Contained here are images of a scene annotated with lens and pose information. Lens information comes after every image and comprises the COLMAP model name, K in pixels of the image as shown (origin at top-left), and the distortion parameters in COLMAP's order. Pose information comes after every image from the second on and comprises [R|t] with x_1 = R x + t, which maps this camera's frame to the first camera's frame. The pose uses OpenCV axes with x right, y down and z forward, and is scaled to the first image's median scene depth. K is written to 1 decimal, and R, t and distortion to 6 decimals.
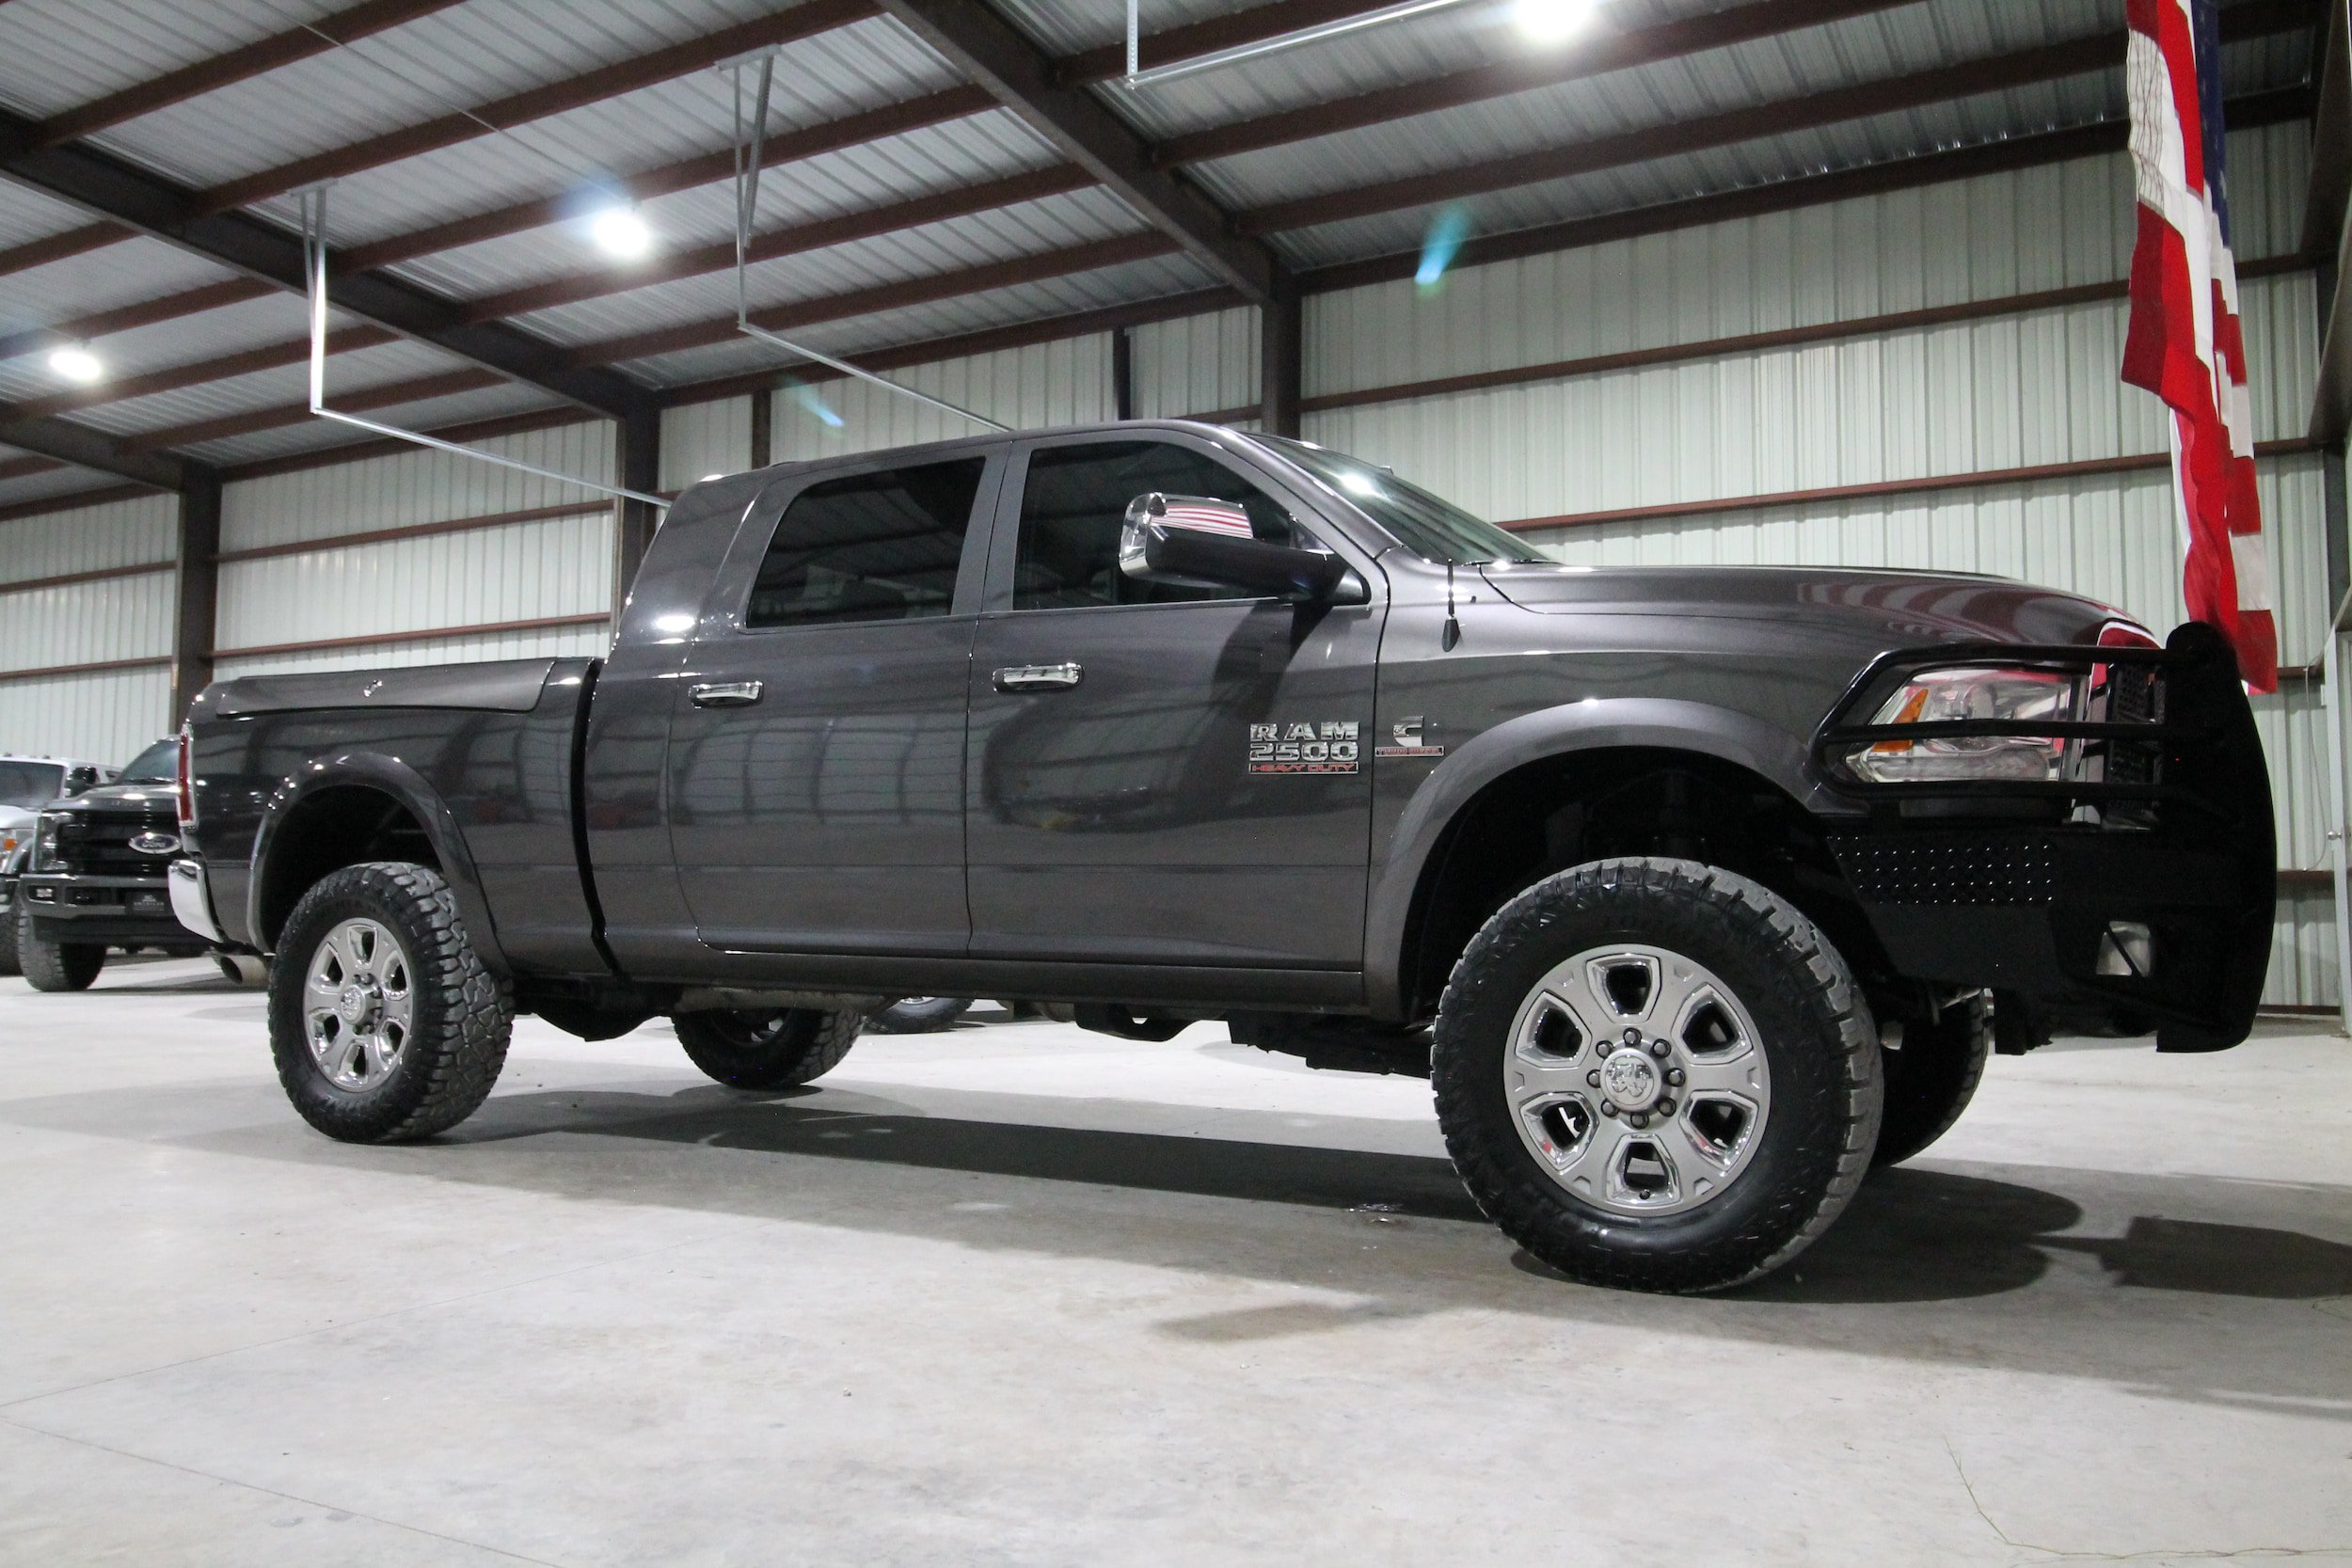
lens RADIAL K [[1778.3, 0, 1188.5], [0, 1778.3, 781.4], [0, 0, 1]] dist [0.003217, 0.001454]
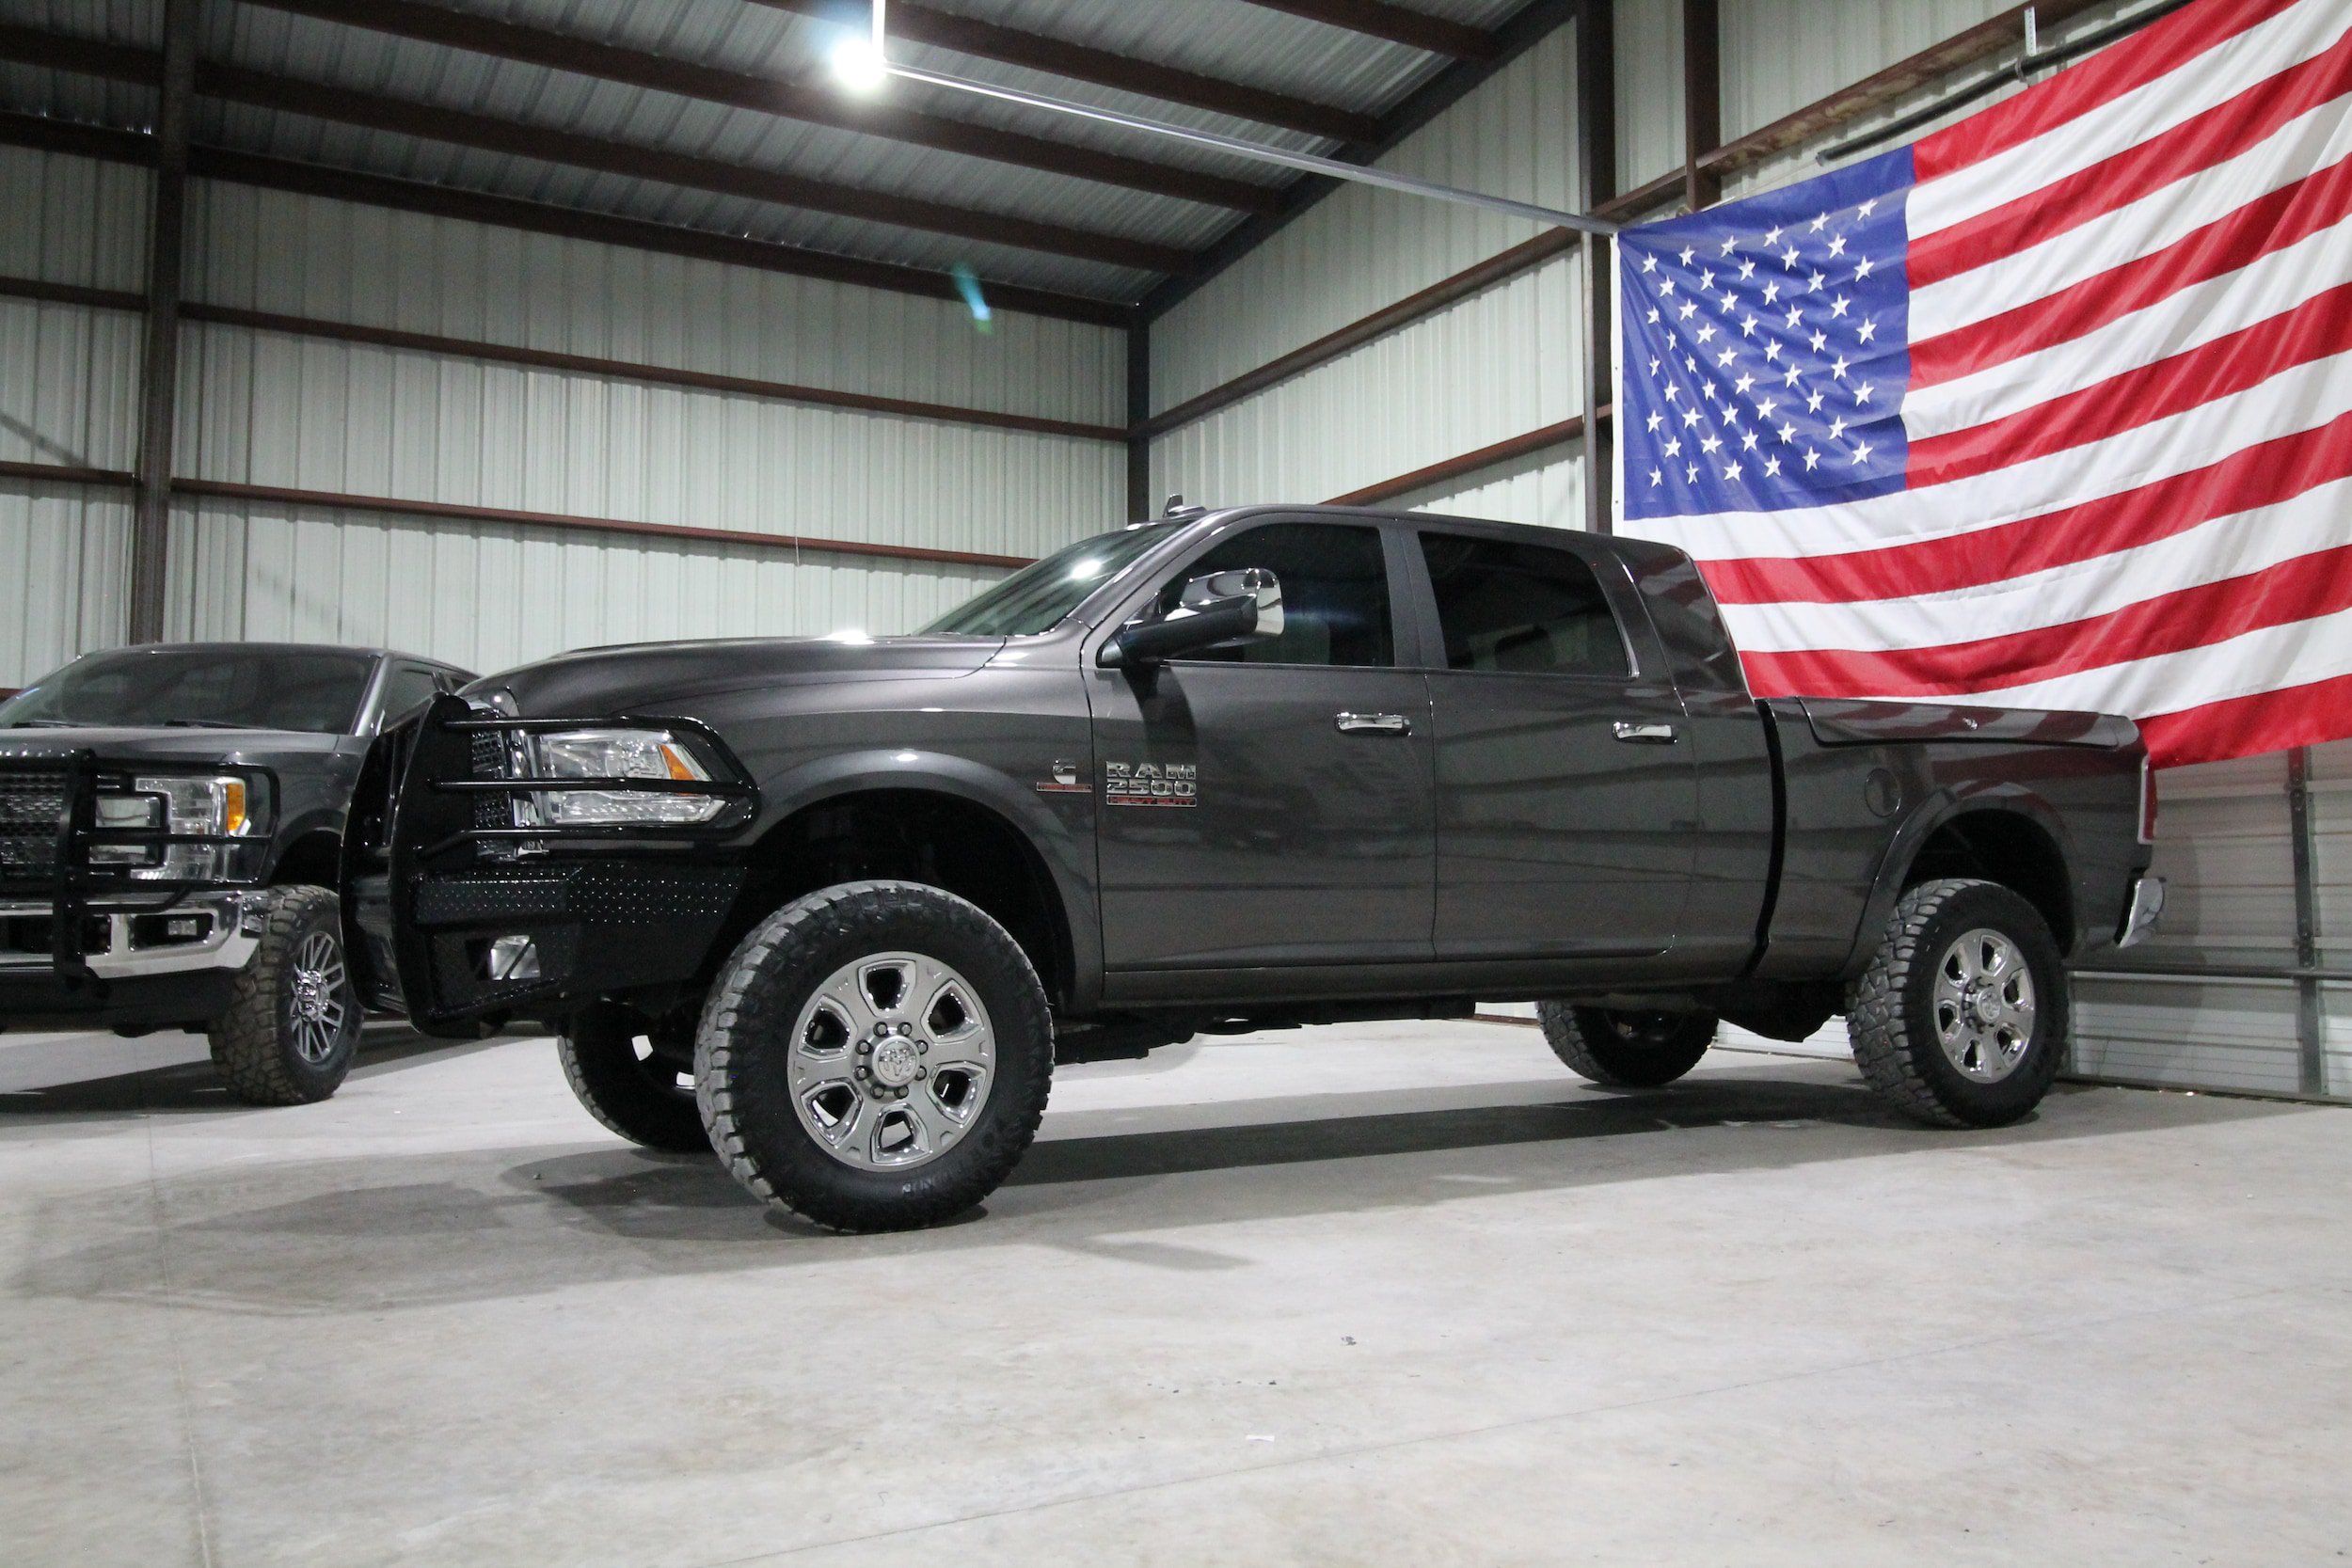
lens RADIAL K [[1858.5, 0, 1172.9], [0, 1858.5, 776.6], [0, 0, 1]] dist [0.008192, -0.002890]
pose [[0.525807, 0.052862, 0.848960, -0.517646], [-0.044333, 0.998414, -0.034711, 0.011657], [-0.849448, -0.019386, 0.527317, 0.217419]]
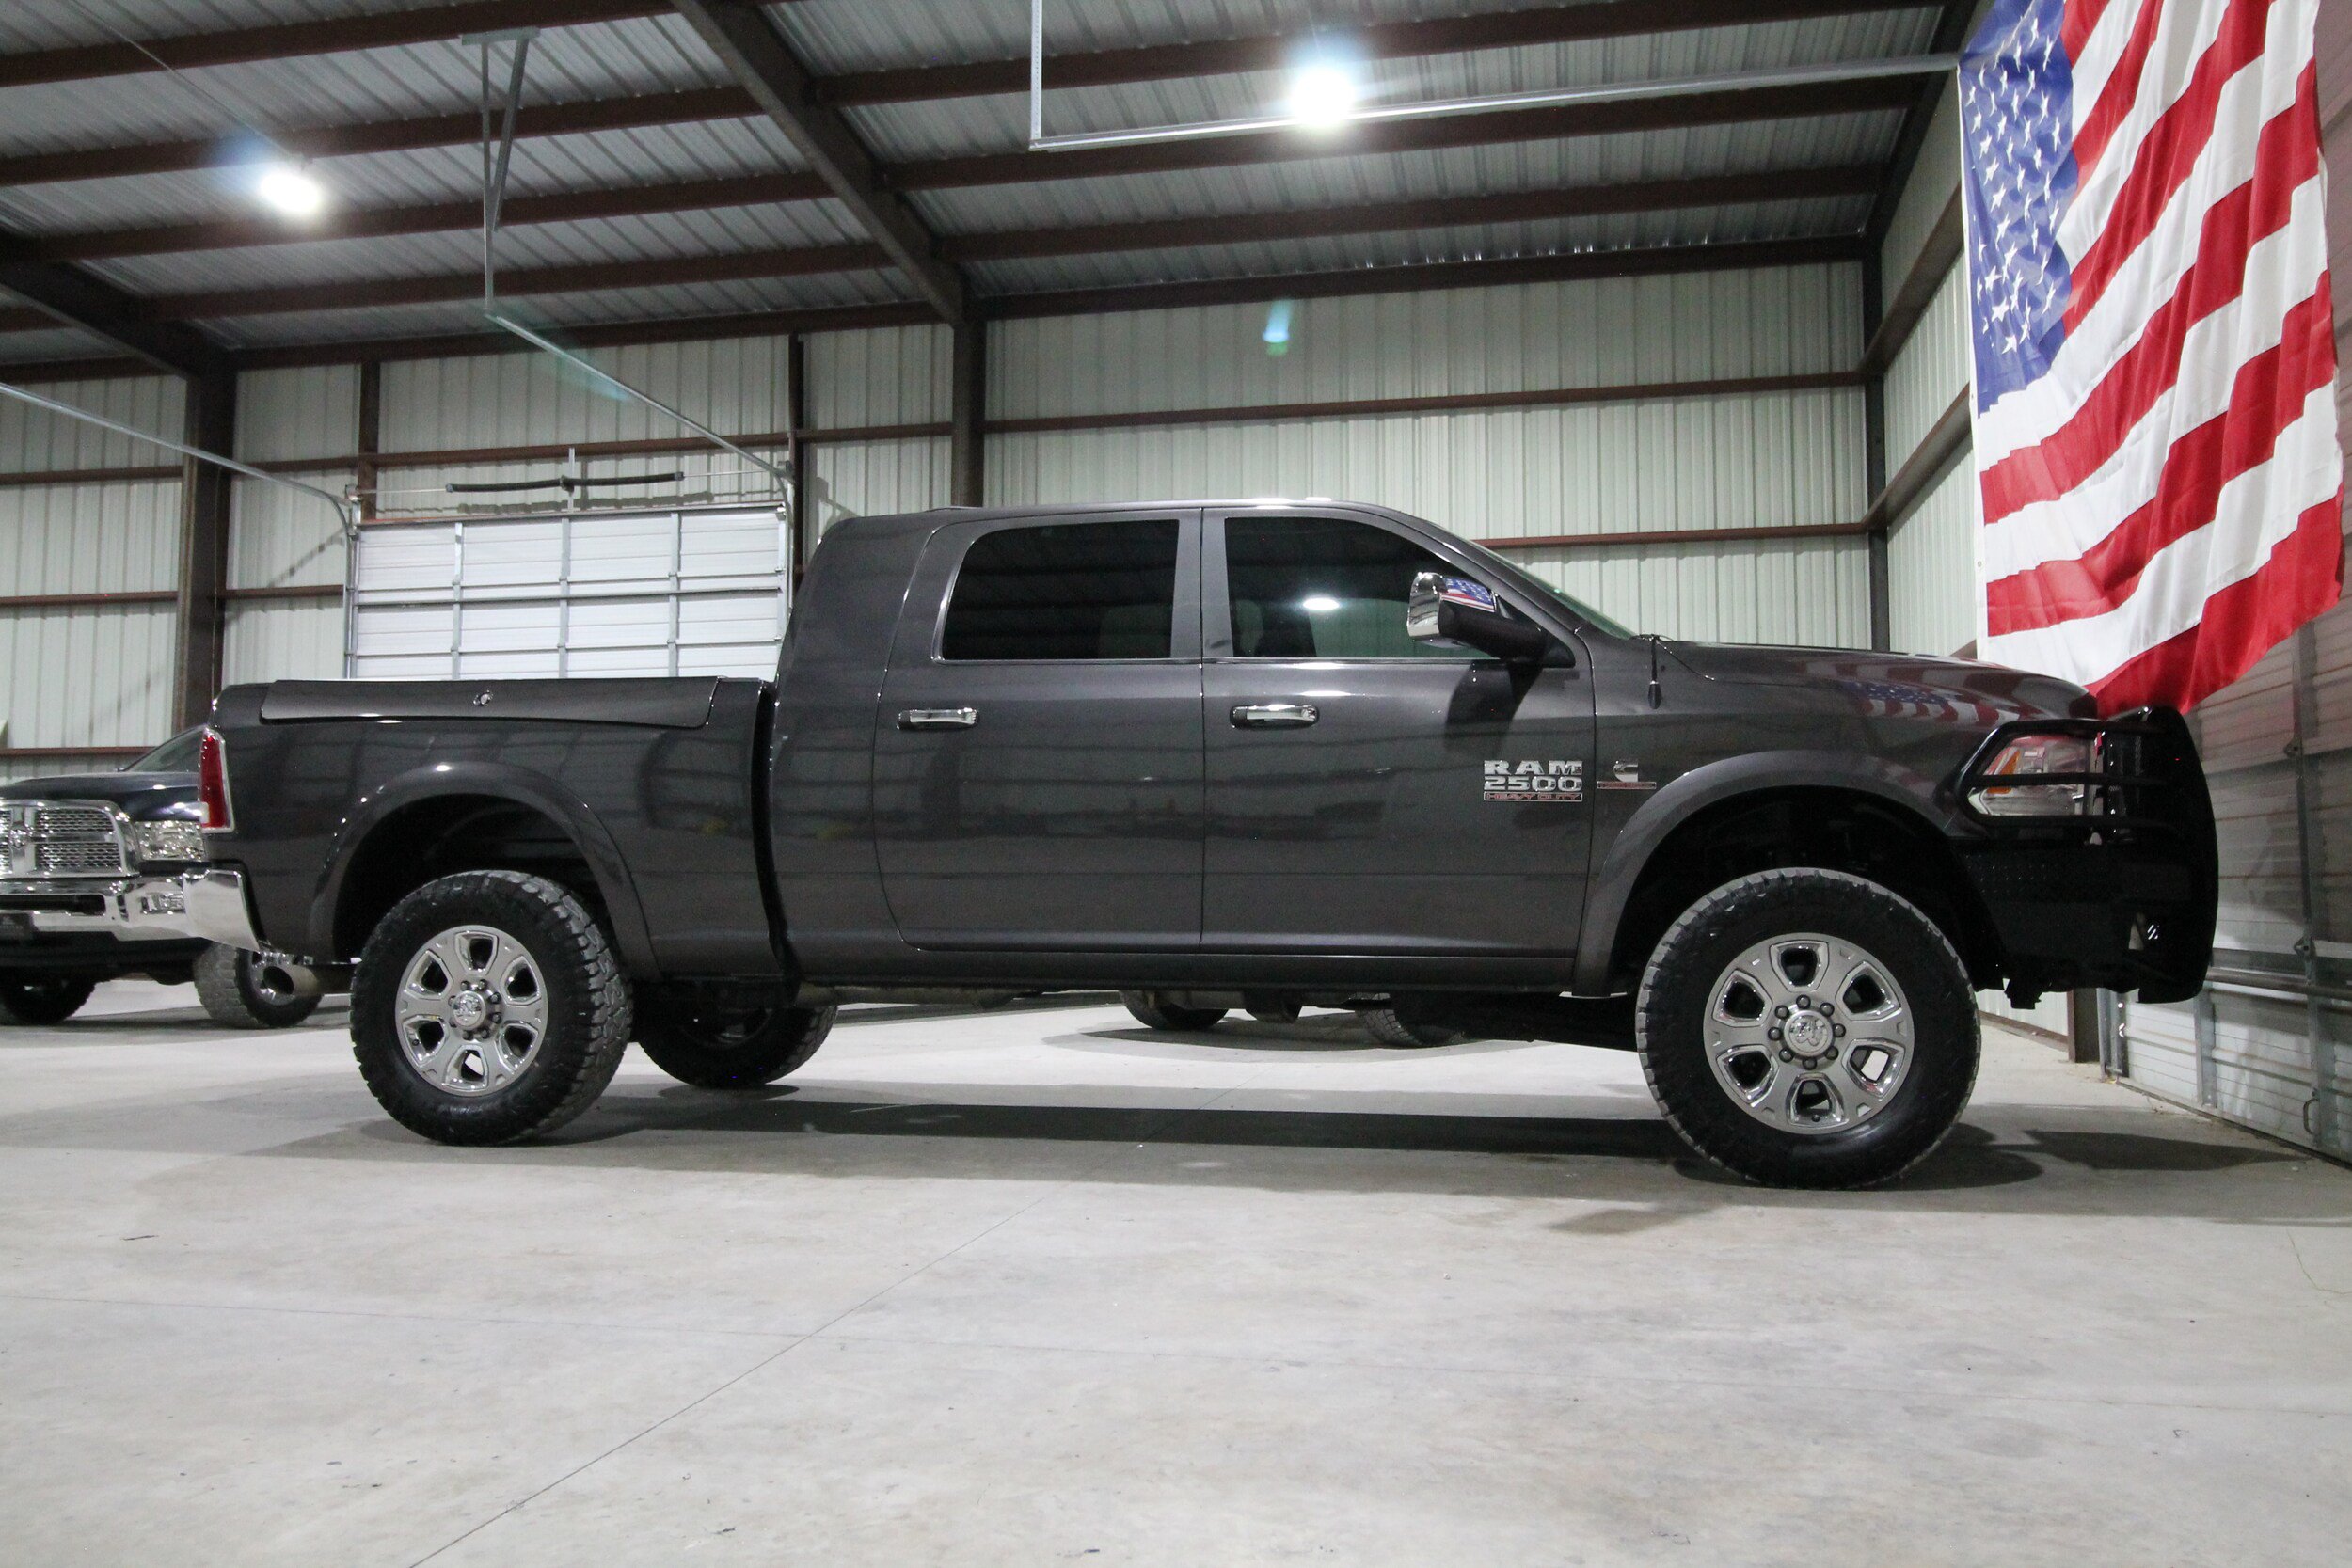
lens RADIAL K [[1816.2, 0, 1177.5], [0, 1816.2, 780.4], [0, 0, 1]] dist [0.004545, -0.000887]
pose [[0.954578, 0.015574, 0.297554, -0.180008], [-0.014594, 0.999878, -0.005515, -0.002613], [-0.297603, 0.000922, 0.954689, -0.049594]]
